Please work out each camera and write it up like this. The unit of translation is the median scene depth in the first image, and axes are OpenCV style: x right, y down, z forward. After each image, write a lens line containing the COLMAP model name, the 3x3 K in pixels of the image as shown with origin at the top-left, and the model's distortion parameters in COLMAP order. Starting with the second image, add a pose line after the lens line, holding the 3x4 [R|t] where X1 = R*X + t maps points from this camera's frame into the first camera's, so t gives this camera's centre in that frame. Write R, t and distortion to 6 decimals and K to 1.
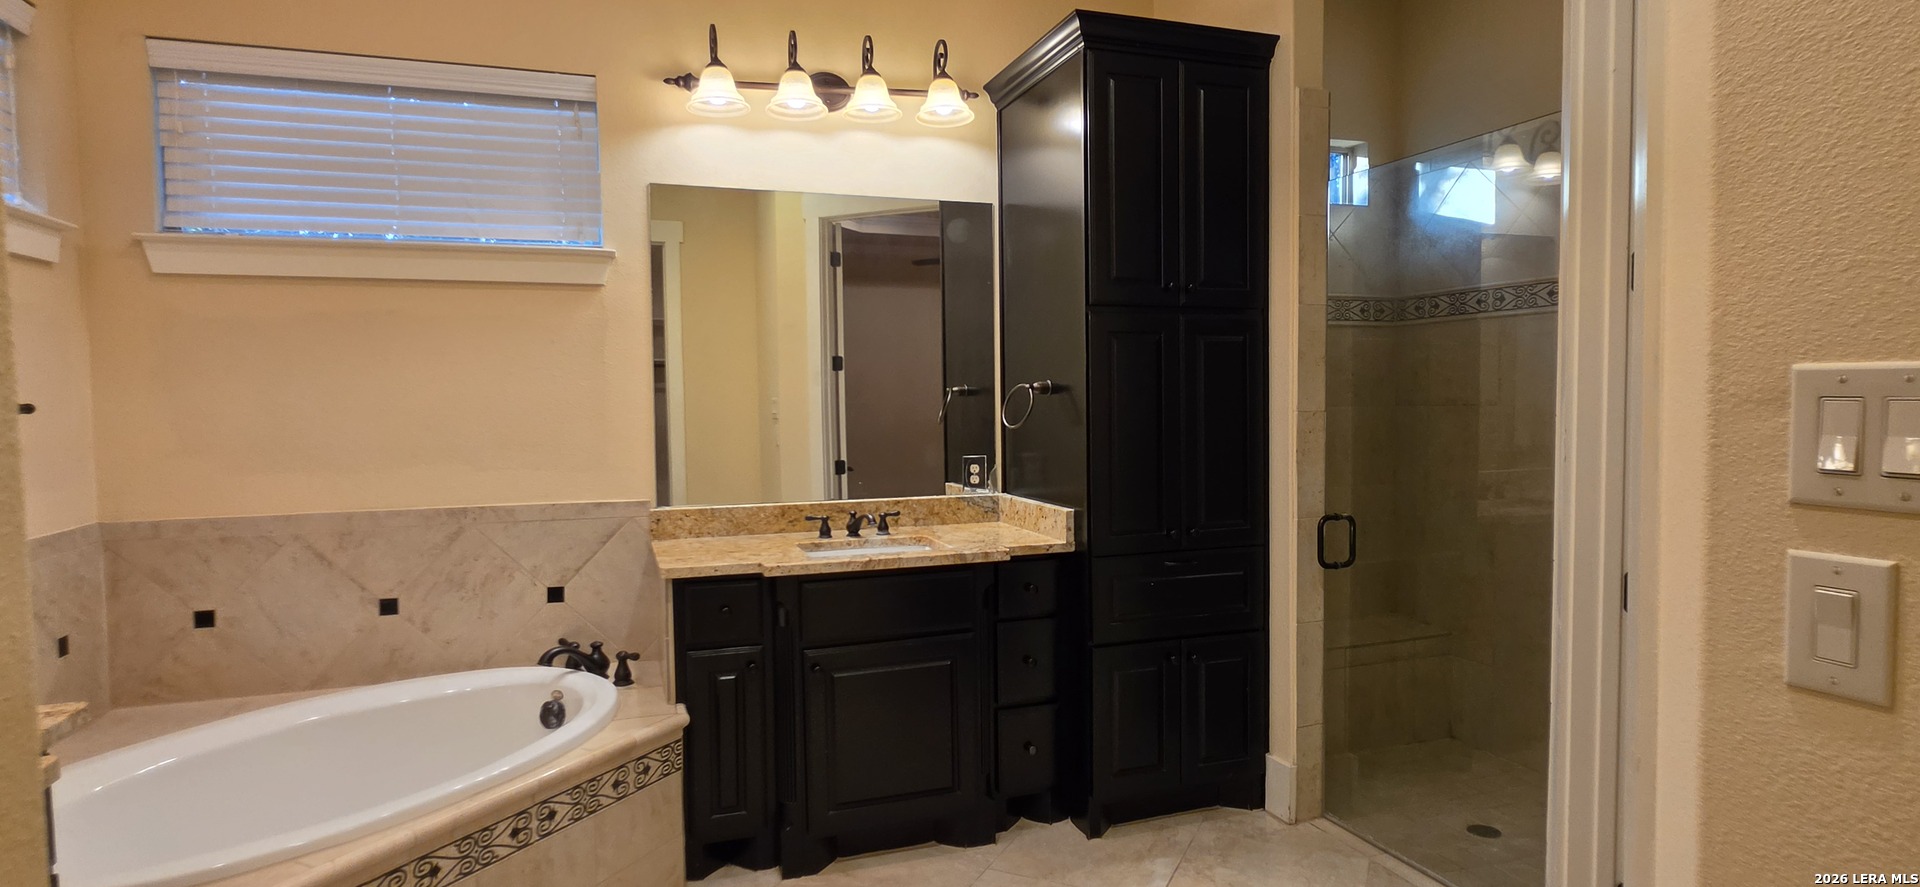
lens RADIAL K [[1010.9, 0, 960.0], [0, 1010.9, 443.5], [0, 0, 1]] dist [-0.005434, 0.000345]
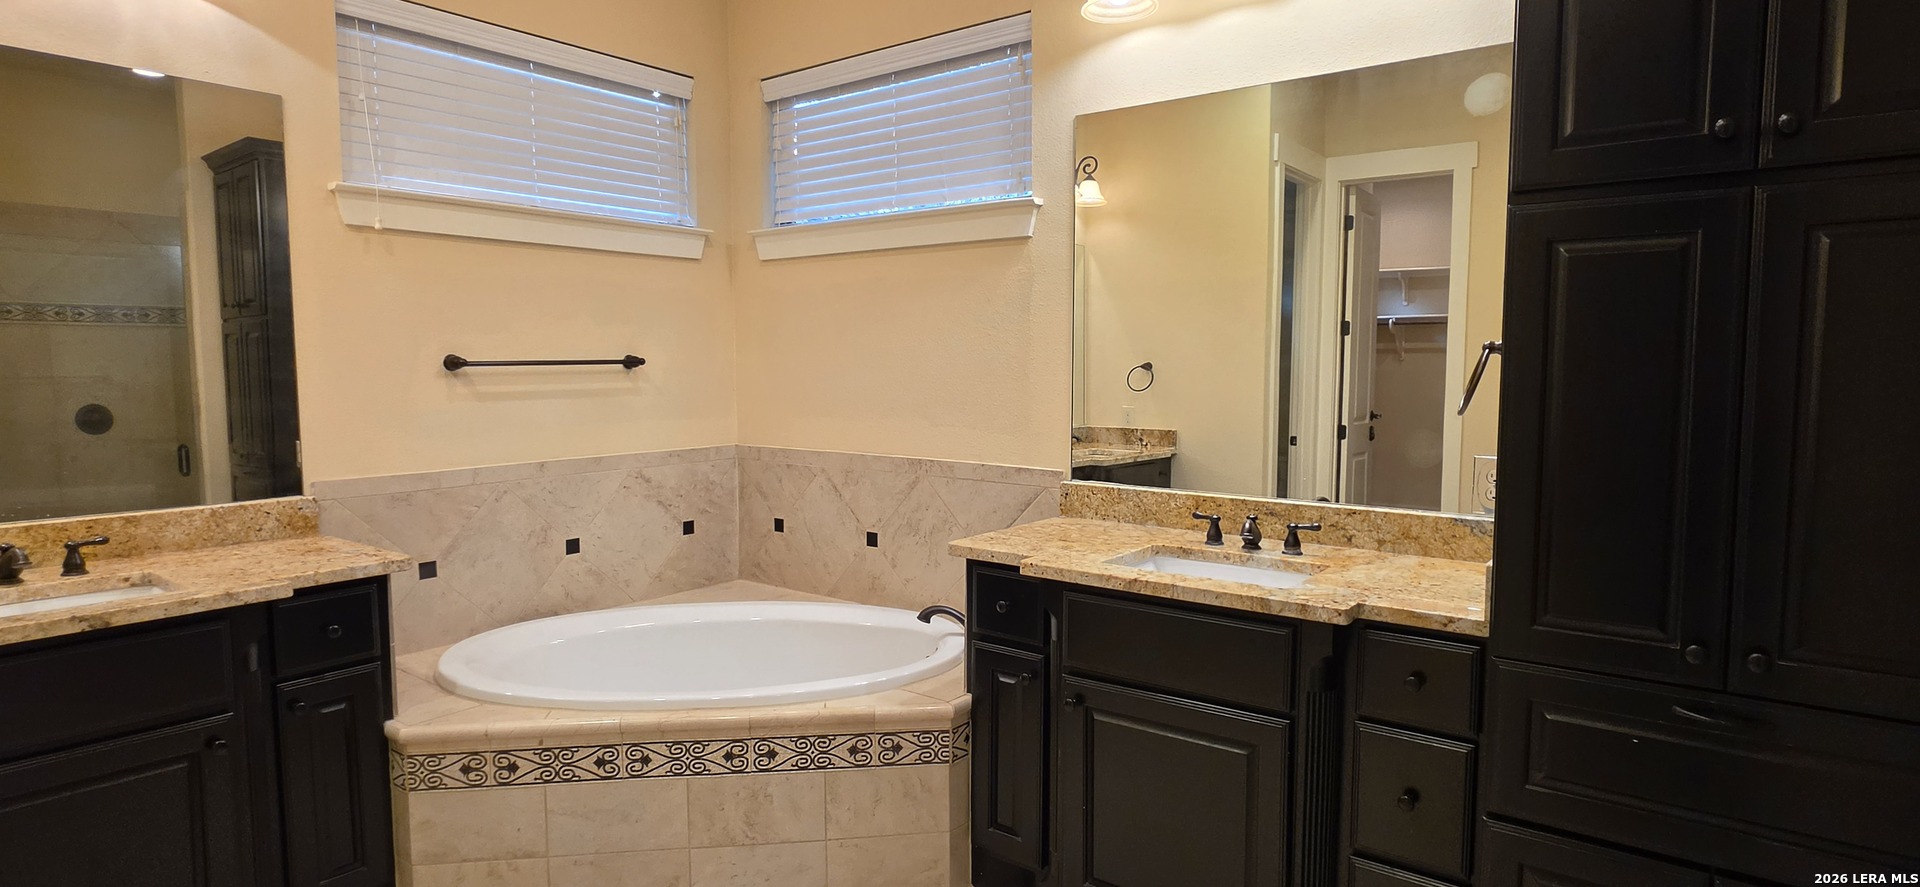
lens RADIAL K [[1010.9, 0, 960.0], [0, 1010.9, 443.5], [0, 0, 1]] dist [-0.005434, 0.000345]
pose [[0.533387, 0.080293, -0.842052, 0.436551], [-0.046735, 0.996761, 0.065442, -0.025486], [0.844579, 0.004447, 0.535412, 0.467201]]
